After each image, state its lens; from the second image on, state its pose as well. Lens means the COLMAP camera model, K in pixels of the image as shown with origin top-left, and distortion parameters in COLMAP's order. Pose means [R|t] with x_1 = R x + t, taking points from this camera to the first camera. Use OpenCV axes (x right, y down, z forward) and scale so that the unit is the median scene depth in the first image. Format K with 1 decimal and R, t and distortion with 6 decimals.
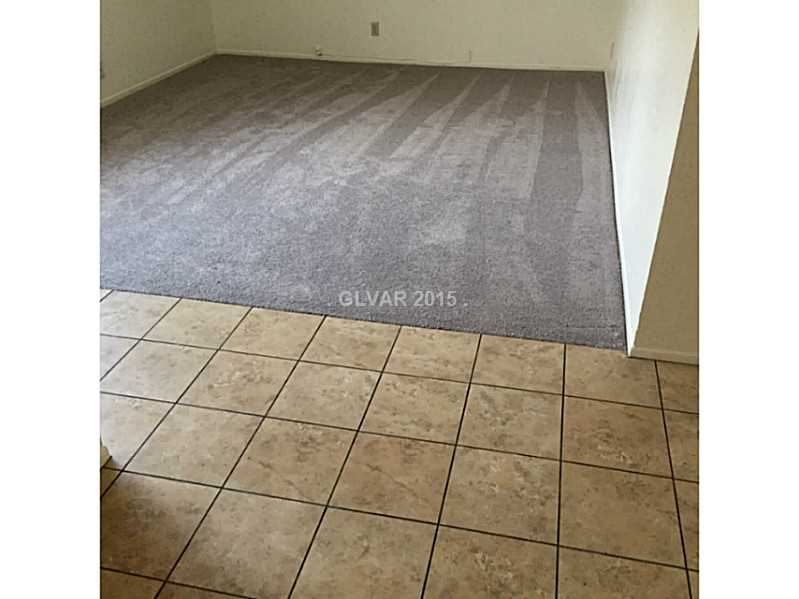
lens RADIAL K [[674.3, 0, 401.2], [0, 674.3, 300.2], [0, 0, 1]] dist [0.015823, -0.002938]
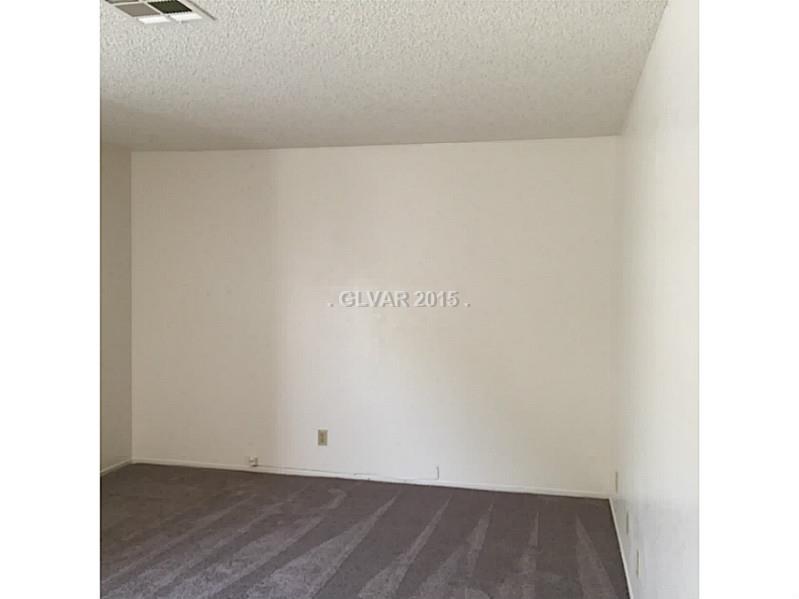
lens RADIAL K [[674.3, 0, 399.1], [0, 674.3, 297.7], [0, 0, 1]] dist [0.015823, -0.002938]
pose [[0.999955, 0.008832, -0.003420, 0.064042], [-0.009369, 0.869555, -0.493747, -0.162294], [-0.001387, 0.493756, 0.869599, 0.223723]]
